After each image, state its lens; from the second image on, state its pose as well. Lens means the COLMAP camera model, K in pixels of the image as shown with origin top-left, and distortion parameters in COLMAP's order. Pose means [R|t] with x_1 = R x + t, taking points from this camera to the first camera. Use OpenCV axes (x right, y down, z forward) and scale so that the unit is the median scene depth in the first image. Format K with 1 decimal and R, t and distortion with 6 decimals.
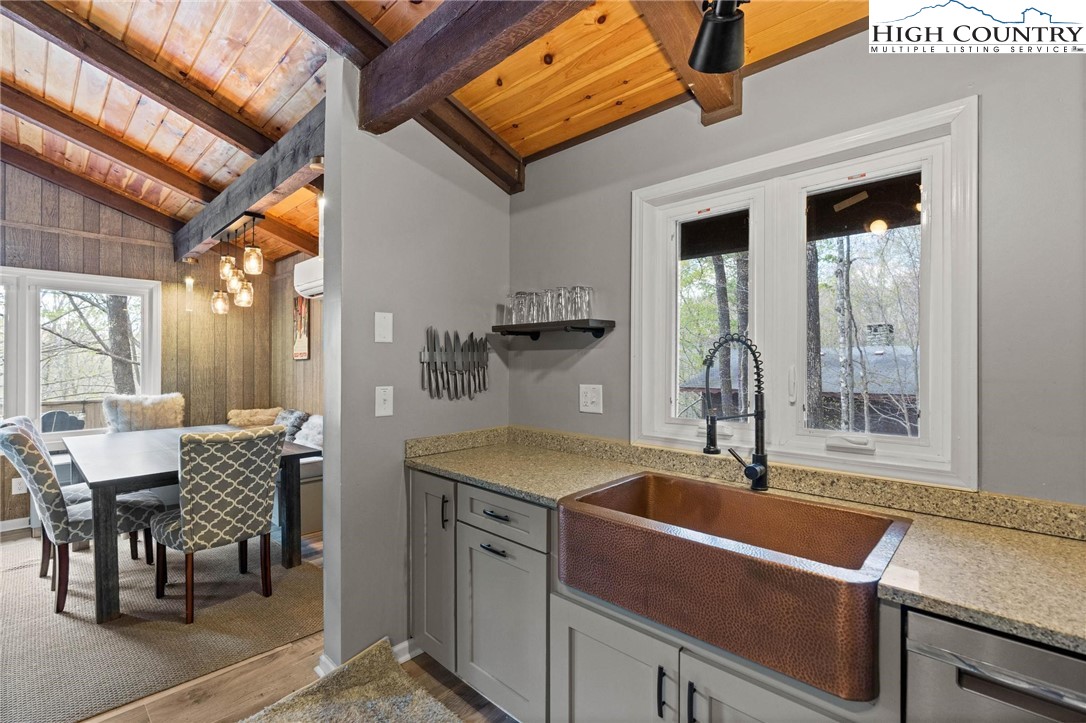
lens RADIAL K [[490.7, 0, 541.5], [0, 490.7, 360.8], [0, 0, 1]] dist [-0.002558, 0.000200]
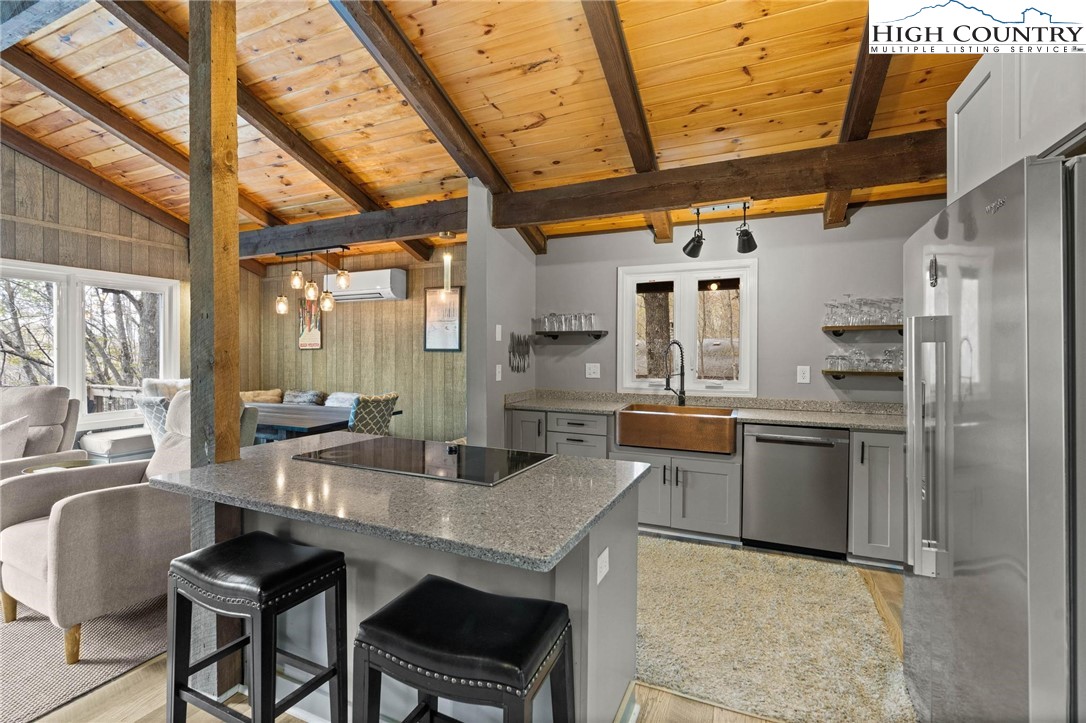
lens RADIAL K [[490.7, 0, 540.9], [0, 490.7, 356.1], [0, 0, 1]] dist [-0.002558, 0.000200]
pose [[0.938153, -0.001989, 0.346214, -0.745057], [-0.002782, 0.999908, 0.013283, -0.005172], [-0.346209, -0.013425, 0.938061, -0.723310]]
